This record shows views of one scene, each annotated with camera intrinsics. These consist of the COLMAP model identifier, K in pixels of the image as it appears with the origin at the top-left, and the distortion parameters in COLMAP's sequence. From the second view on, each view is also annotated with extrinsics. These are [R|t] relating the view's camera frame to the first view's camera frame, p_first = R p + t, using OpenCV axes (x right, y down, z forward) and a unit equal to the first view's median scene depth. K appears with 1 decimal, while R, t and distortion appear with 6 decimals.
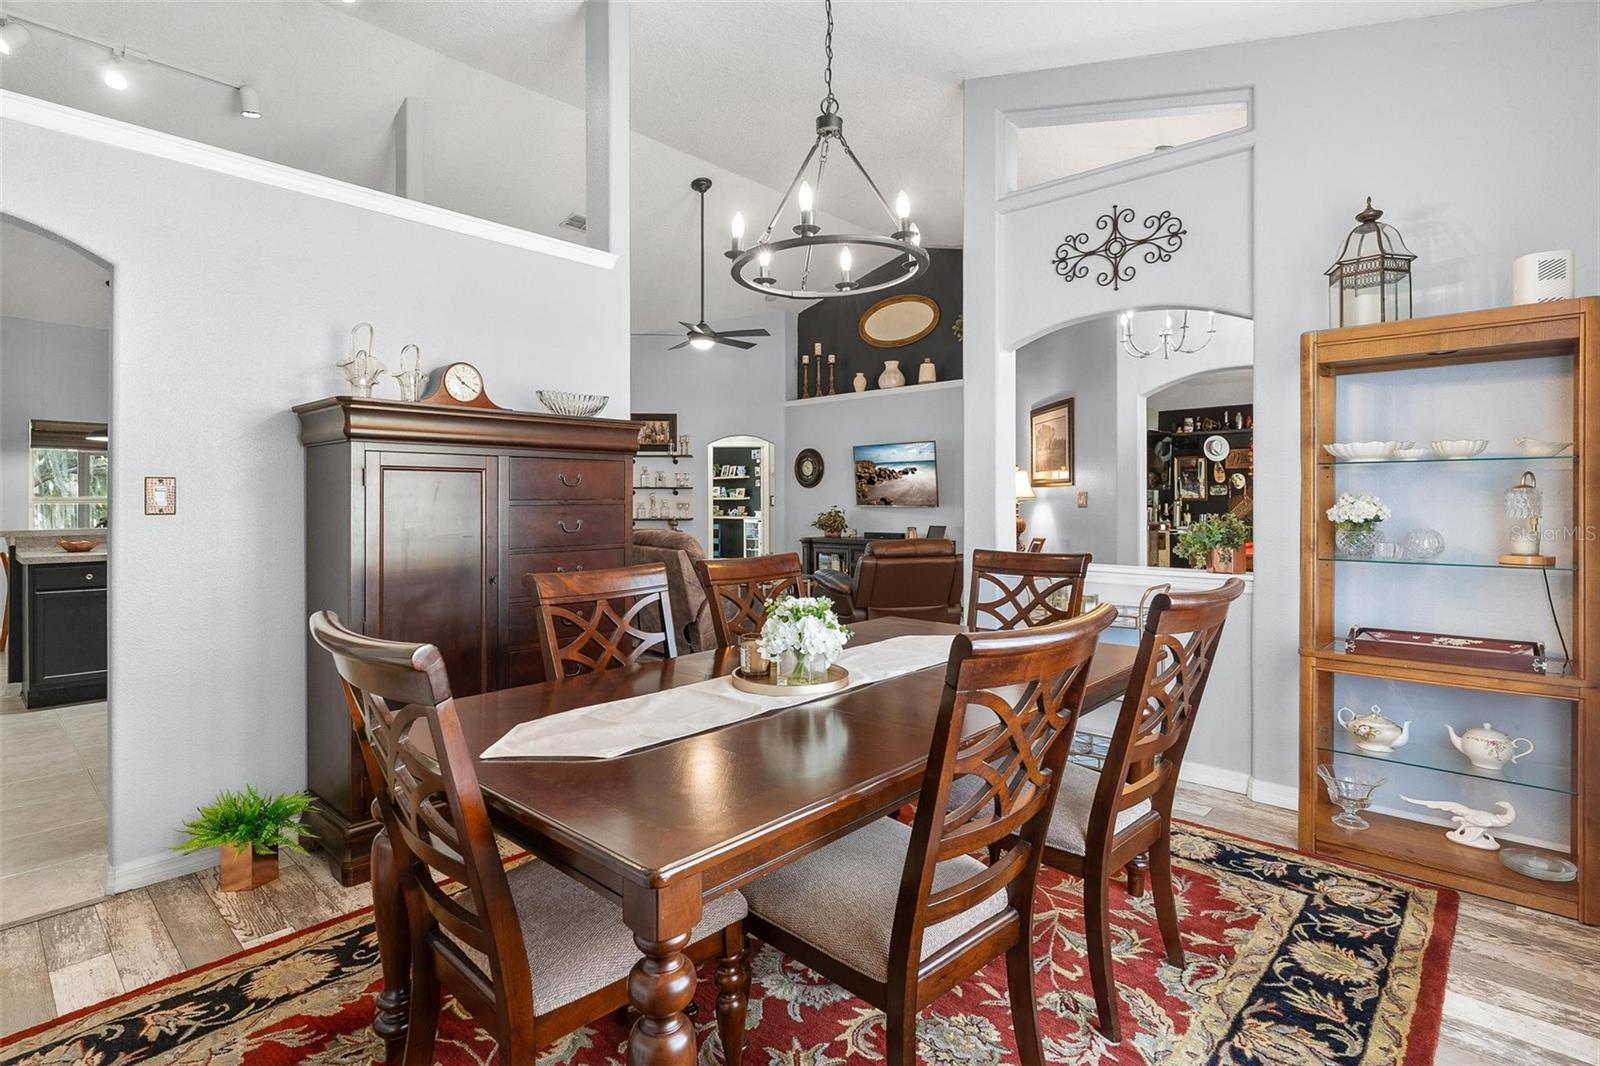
lens RADIAL K [[779.1, 0, 765.4], [0, 779.1, 498.5], [0, 0, 1]] dist [0.004242, -0.001811]
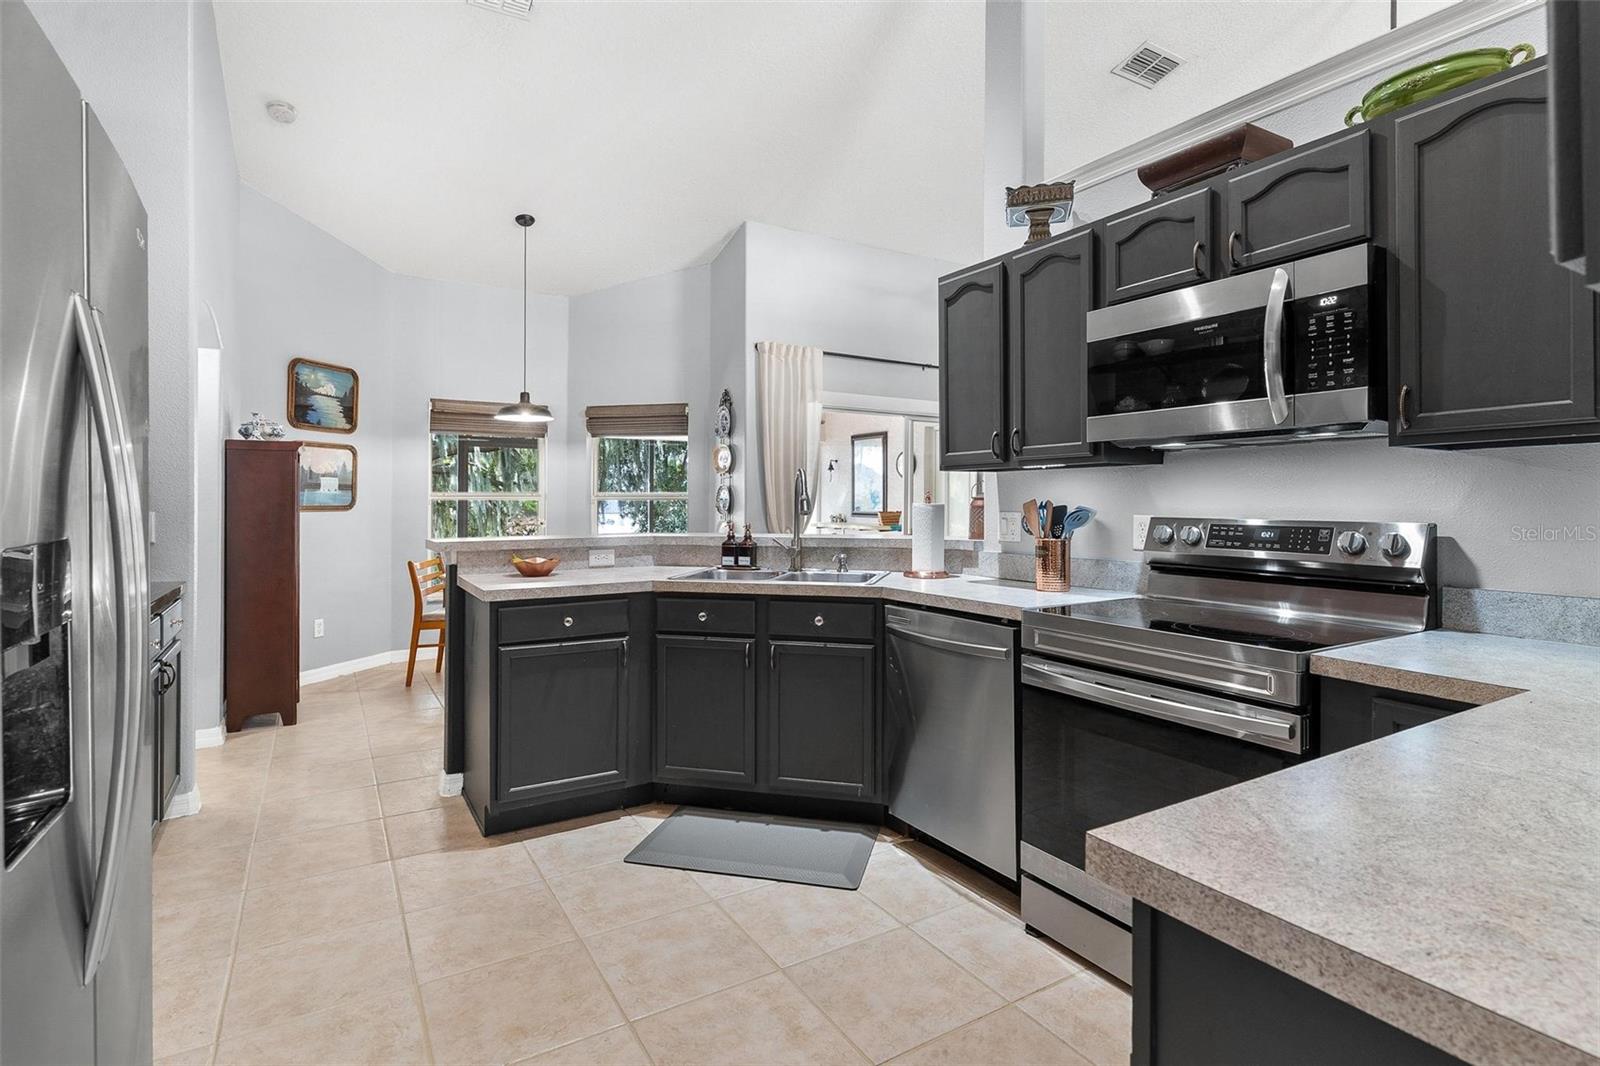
lens RADIAL K [[779.1, 0, 780.2], [0, 779.1, 501.9], [0, 0, 1]] dist [0.004242, -0.001811]
pose [[0.964226, 0.001698, -0.265078, -0.288032], [-0.000286, 0.999986, 0.005365, 0.003280], [0.265083, -0.005097, 0.964212, 0.246073]]
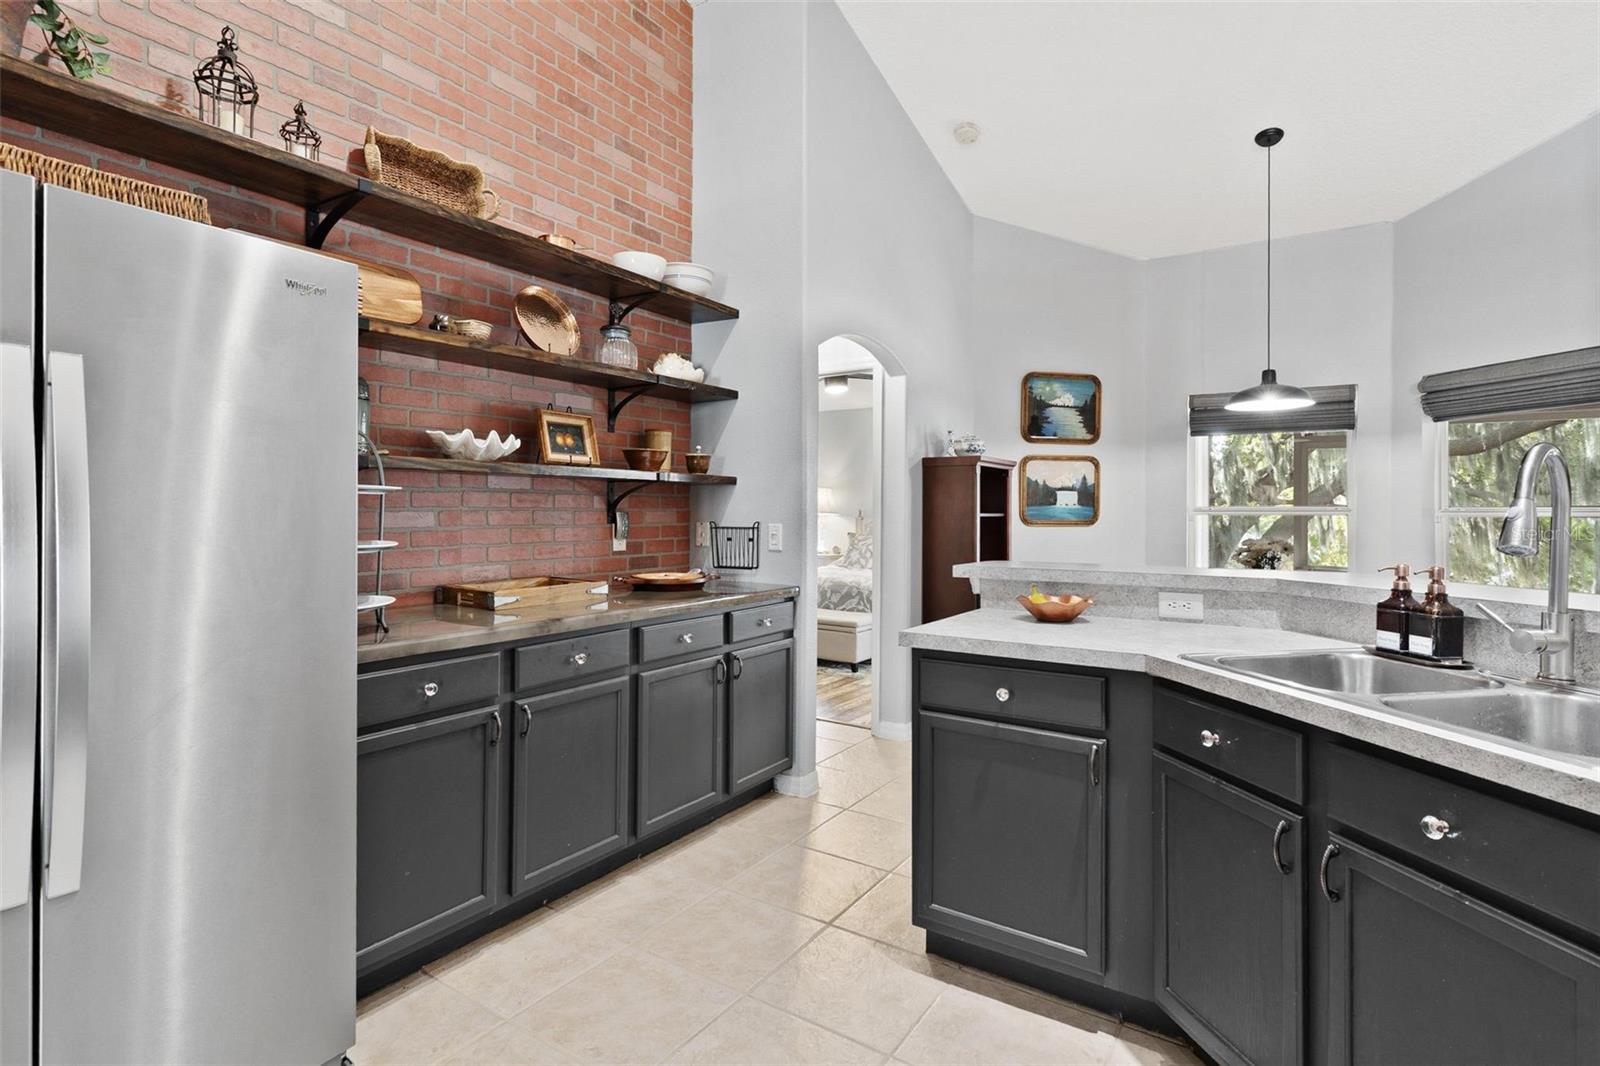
lens RADIAL K [[779.1, 0, 810.4], [0, 779.1, 504.7], [0, 0, 1]] dist [0.004242, -0.001811]
pose [[0.195525, -0.008395, -0.980663, -0.253672], [-0.002270, 0.999957, -0.009013, 0.003341], [0.980696, 0.003989, 0.195498, 0.435577]]
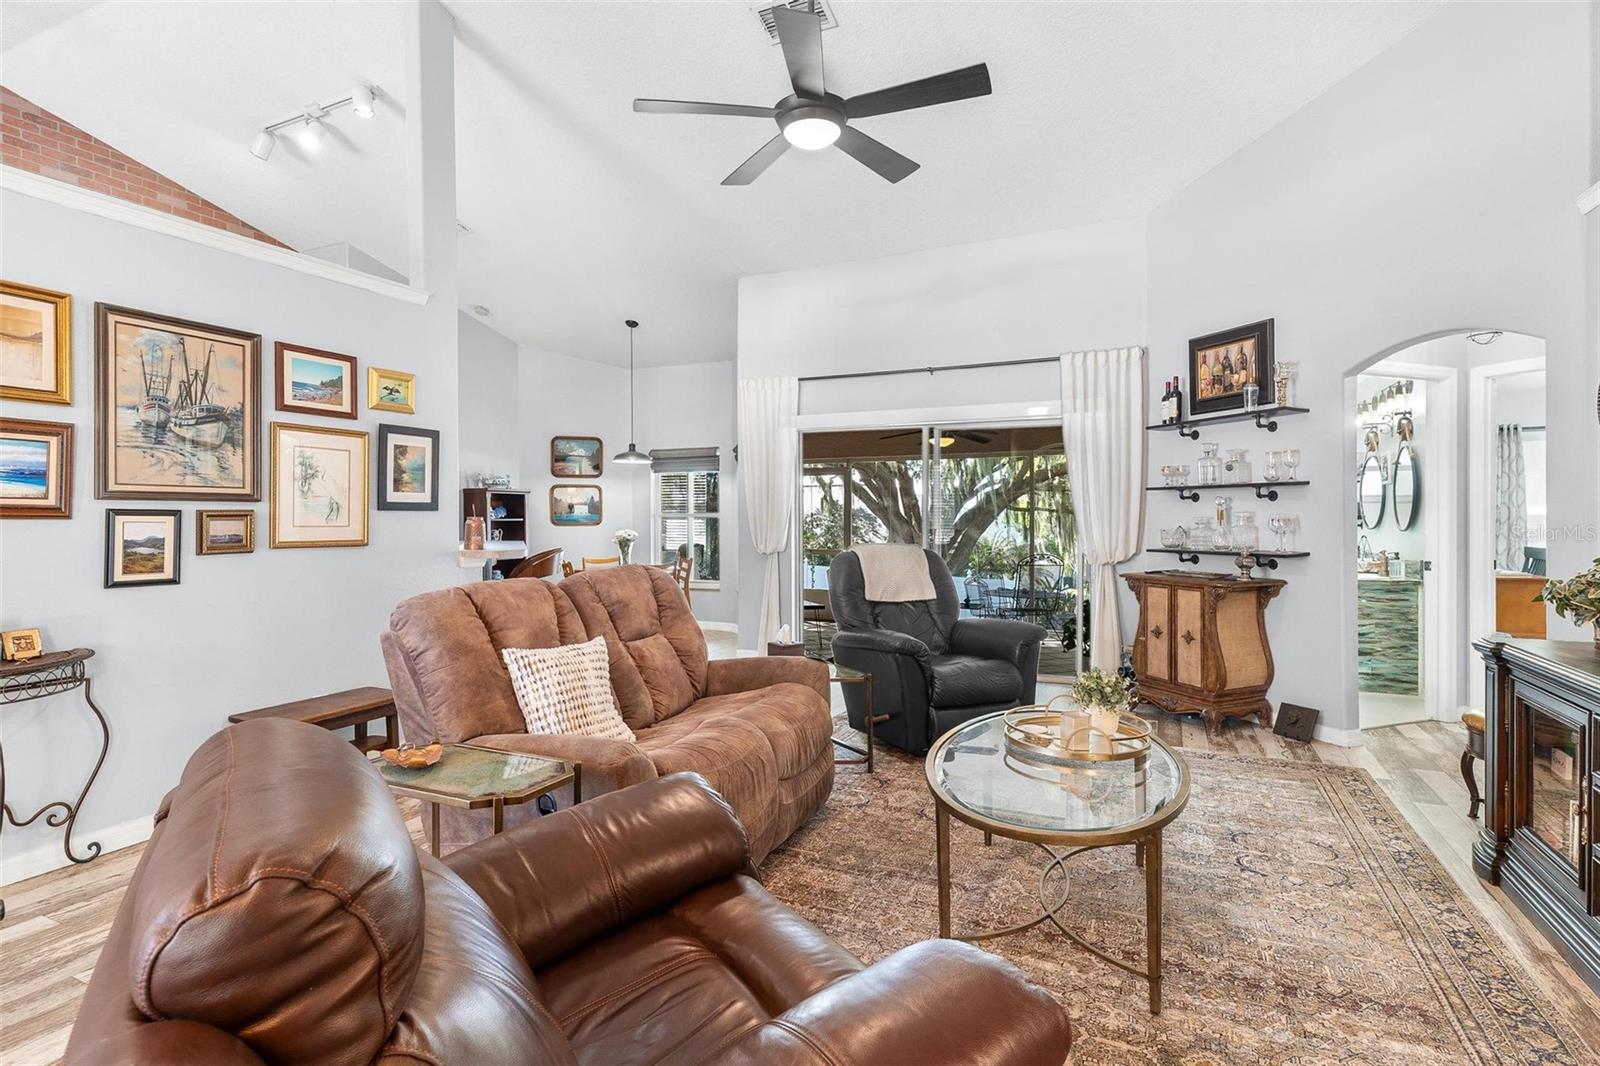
lens RADIAL K [[779.1, 0, 801.7], [0, 779.1, 521.1], [0, 0, 1]] dist [0.004242, -0.001811]
pose [[0.328824, 0.004859, -0.944379, 0.248387], [0.007825, 0.999938, 0.007869, 0.001930], [0.944359, -0.009978, 0.328765, 0.673734]]
